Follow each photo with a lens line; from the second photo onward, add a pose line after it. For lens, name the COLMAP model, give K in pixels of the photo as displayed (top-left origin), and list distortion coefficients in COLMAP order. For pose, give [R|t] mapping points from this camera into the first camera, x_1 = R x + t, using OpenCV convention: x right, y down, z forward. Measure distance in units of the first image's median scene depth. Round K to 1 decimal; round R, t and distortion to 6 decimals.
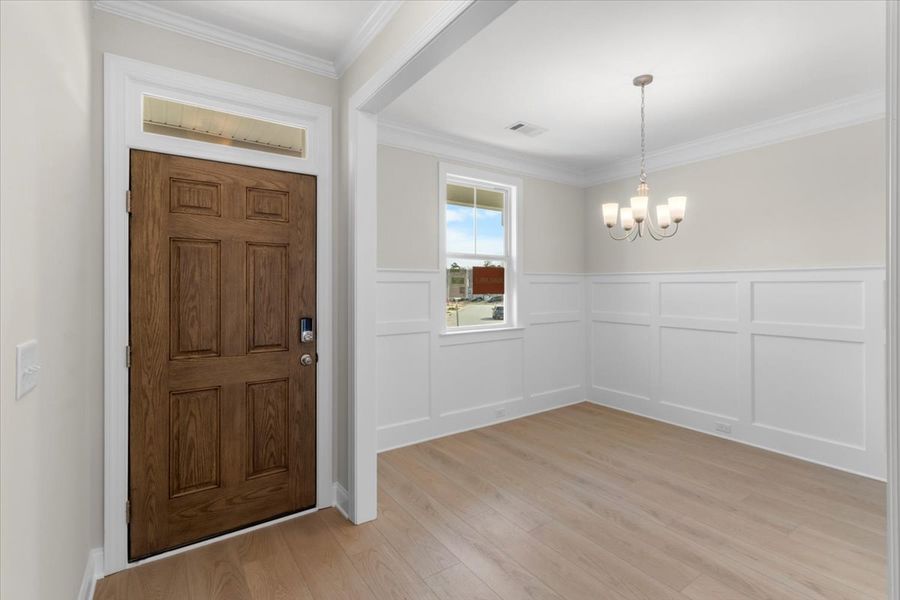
lens RADIAL K [[416.0, 0, 450.0], [0, 416.0, 290.2], [0, 0, 1]] dist [0.004824, 0.000545]
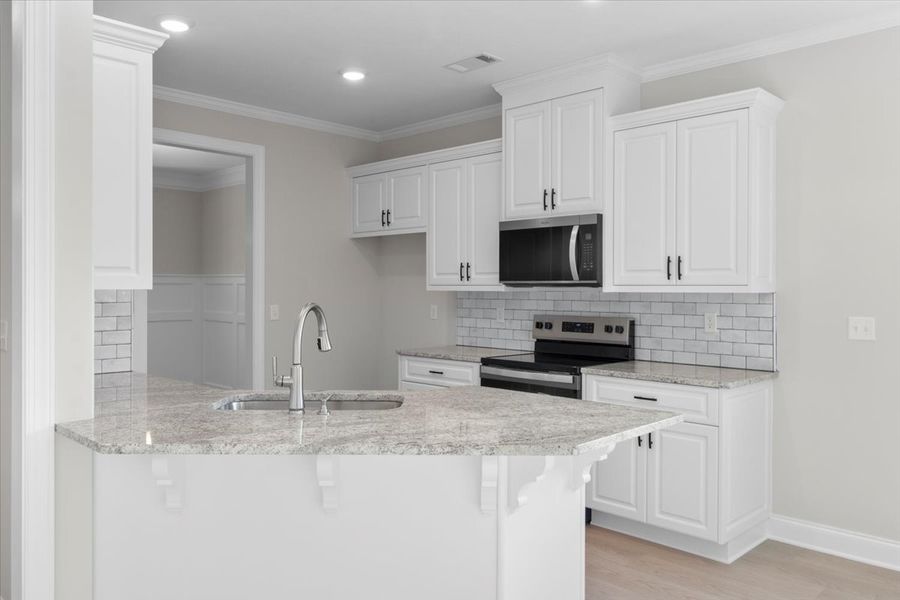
lens RADIAL K [[686.7, 0, 450.0], [0, 686.7, 300.0], [0, 0, 1]] dist [0.002164, 0.000408]
pose [[0.981231, 0.002612, 0.192817, 0.784086], [-0.004446, 0.999949, 0.009080, 0.005898], [-0.192783, -0.009767, 0.981193, -1.028290]]
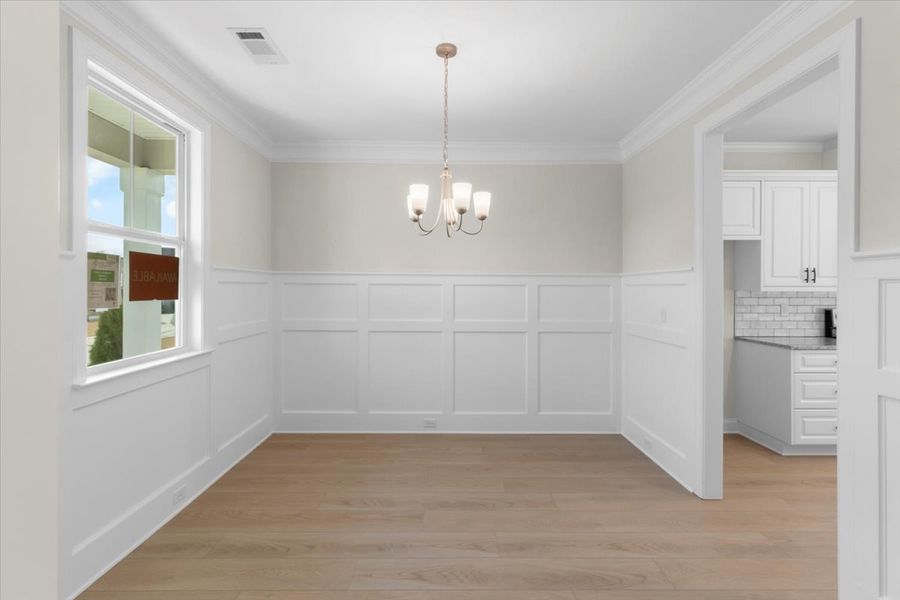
lens RADIAL K [[416.0, 0, 450.0], [0, 416.0, 290.2], [0, 0, 1]] dist [0.004824, 0.000545]
pose [[0.566013, 0.000241, 0.824396, -0.174770], [0.003259, 0.999991, -0.002529, -0.002026], [-0.824390, 0.004118, 0.566007, 0.359438]]
